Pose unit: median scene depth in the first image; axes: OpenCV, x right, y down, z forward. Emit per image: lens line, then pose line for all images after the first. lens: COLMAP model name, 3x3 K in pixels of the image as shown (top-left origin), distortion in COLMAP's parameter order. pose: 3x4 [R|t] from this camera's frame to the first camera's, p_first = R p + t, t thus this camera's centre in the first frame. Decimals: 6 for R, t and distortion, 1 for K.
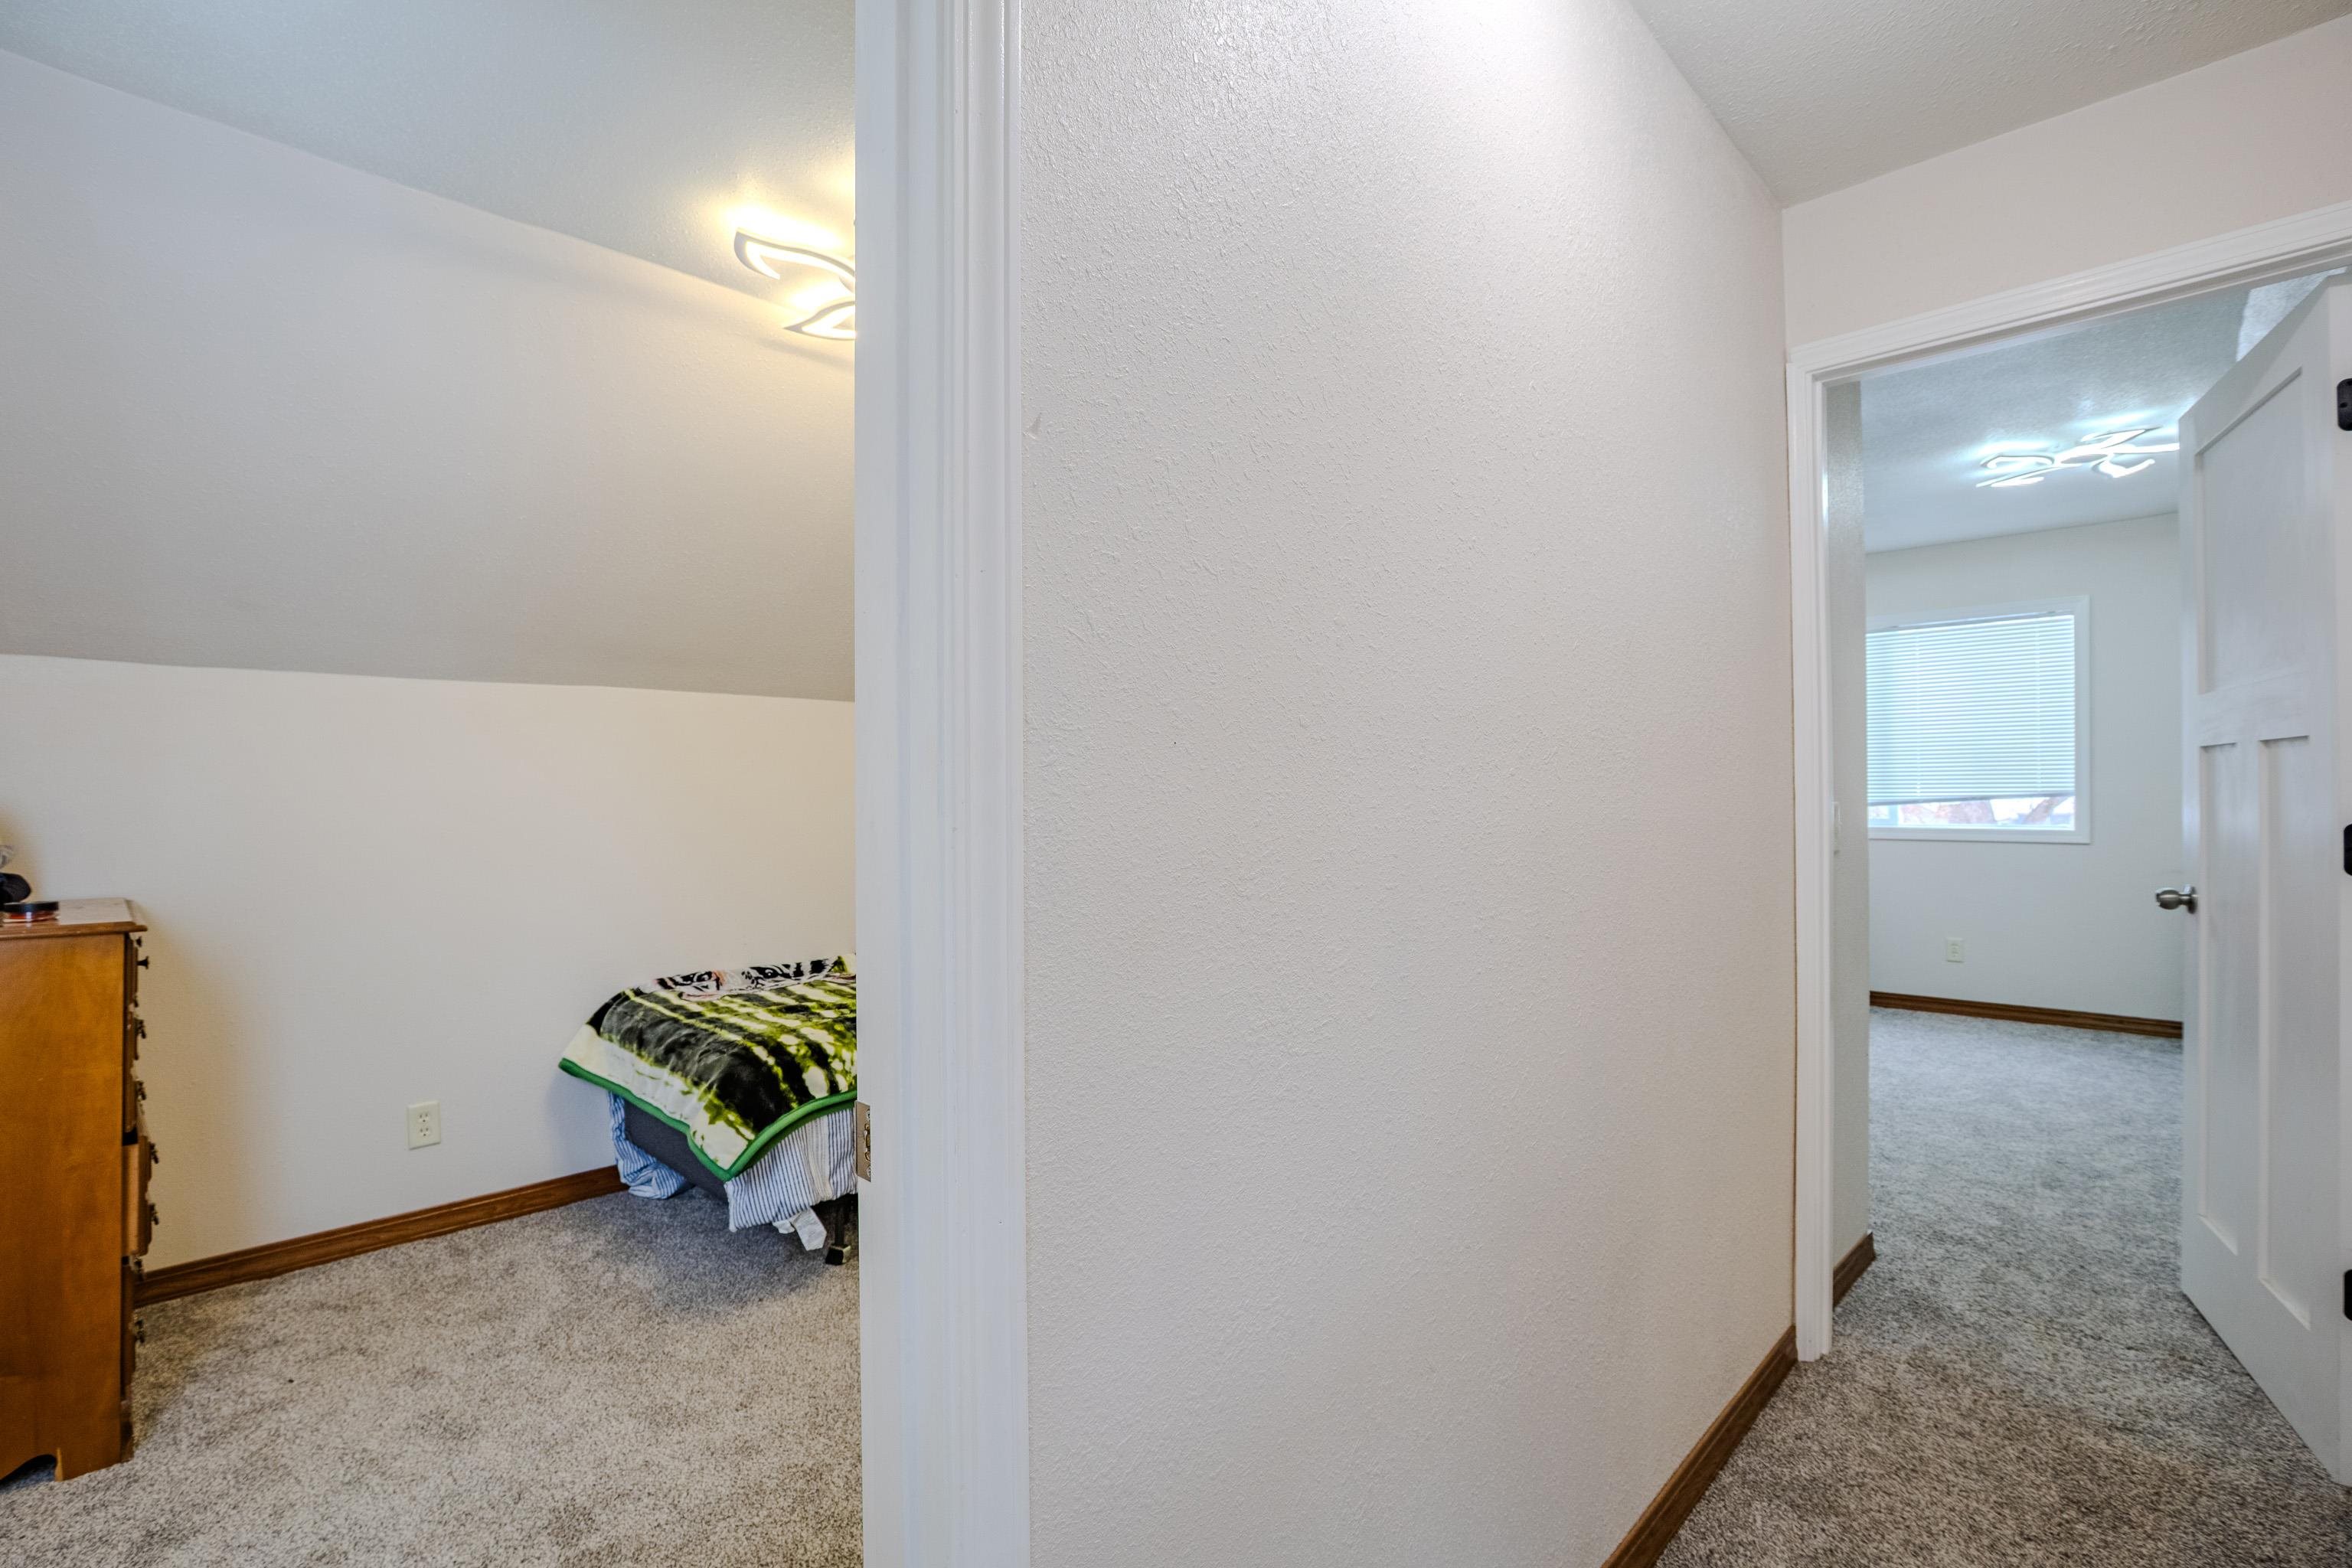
lens RADIAL K [[1109.3, 0, 1176.0], [0, 1109.3, 784.0], [0, 0, 1]] dist [-0.031143, 0.010568]
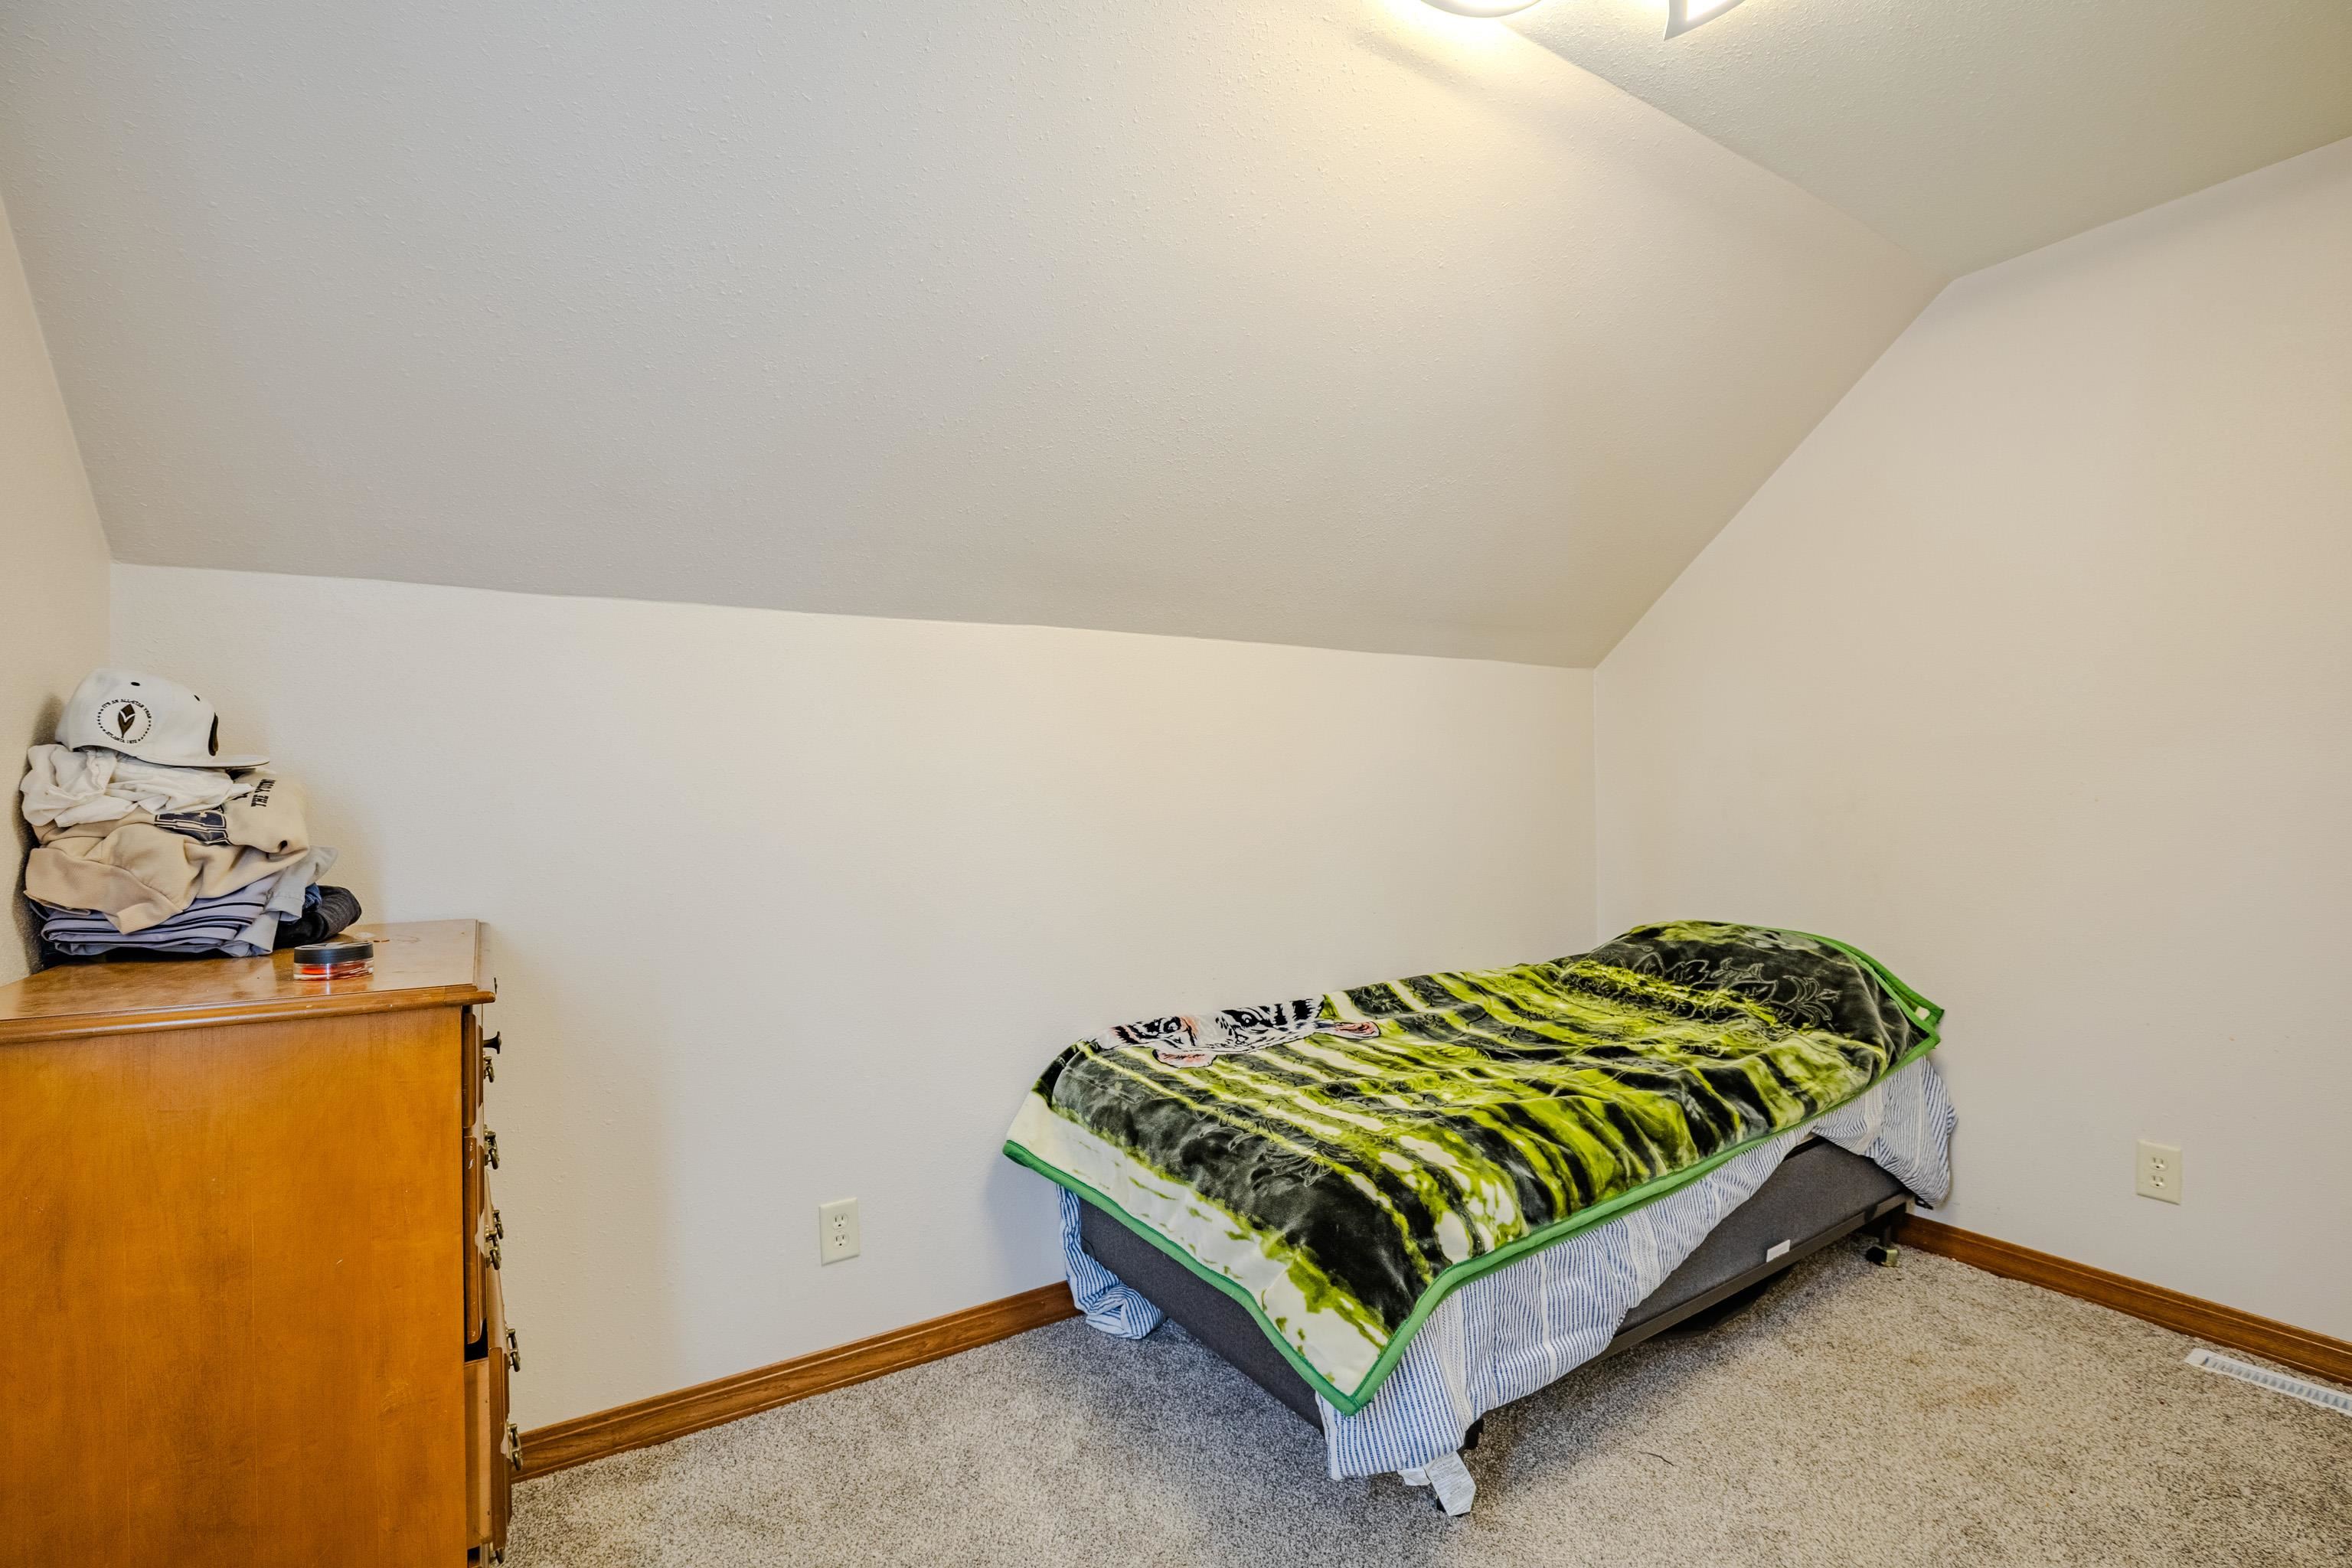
lens RADIAL K [[1079.0, 0, 1176.0], [0, 1079.0, 784.0], [0, 0, 1]] dist [-0.021230, -0.000132]
pose [[0.978576, -0.004077, -0.205845, -0.344656], [0.005723, 0.999956, 0.007404, 0.012496], [0.205806, -0.008423, 0.978557, 0.377554]]
